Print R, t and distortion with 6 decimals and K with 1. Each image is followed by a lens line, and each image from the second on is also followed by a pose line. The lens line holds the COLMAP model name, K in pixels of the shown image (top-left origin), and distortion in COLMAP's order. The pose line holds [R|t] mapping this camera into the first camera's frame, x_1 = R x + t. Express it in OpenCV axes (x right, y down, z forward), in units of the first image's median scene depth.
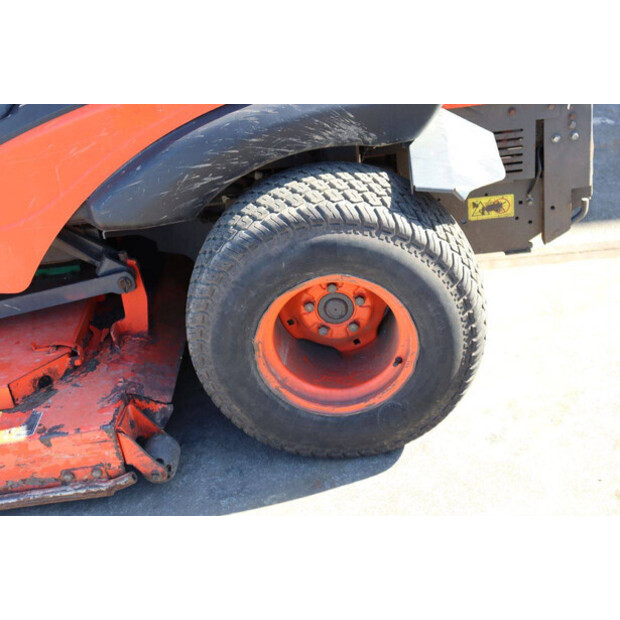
lens RADIAL K [[1015.9, 0, 308.7], [0, 1015.9, 312.7], [0, 0, 1]] dist [0.234520, 0.000000]
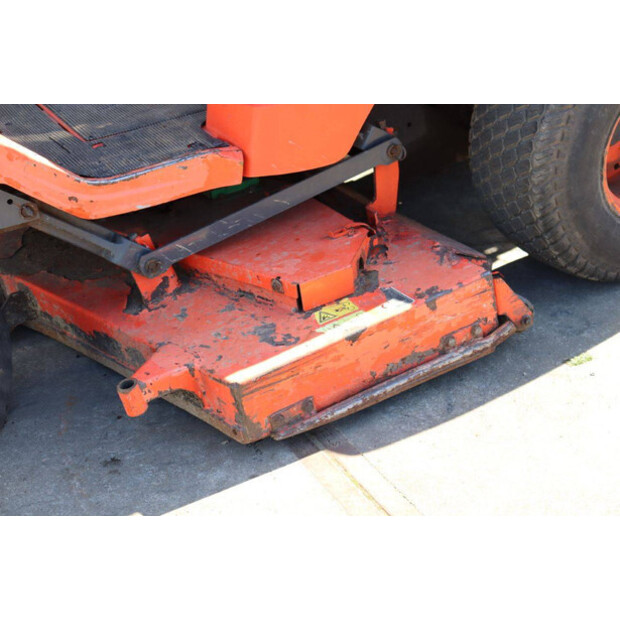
lens RADIAL K [[1043.7, 0, 310.0], [0, 1043.7, 314.0], [0, 0, 1]] dist [0.143665, 0.000000]
pose [[0.871785, -0.209282, 0.442935, -0.748220], [0.250987, 0.967285, -0.036962, 0.138653], [-0.420709, 0.143394, 0.895791, 0.223432]]
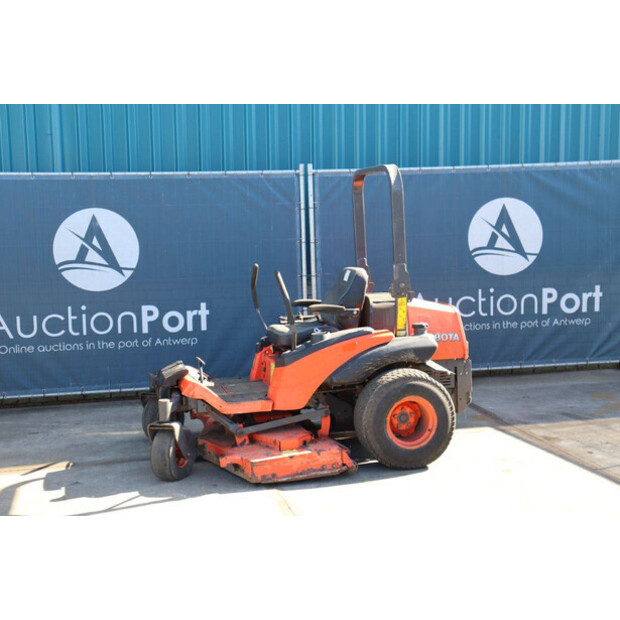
lens RADIAL K [[976.2, 0, 311.8], [0, 976.2, 307.7], [0, 0, 1]] dist [0.144690, 0.000000]
pose [[0.963541, 0.066672, 0.259119, -1.010784], [0.056484, 0.895943, -0.440563, 0.969013], [-0.261529, 0.439137, 0.859512, -1.548601]]
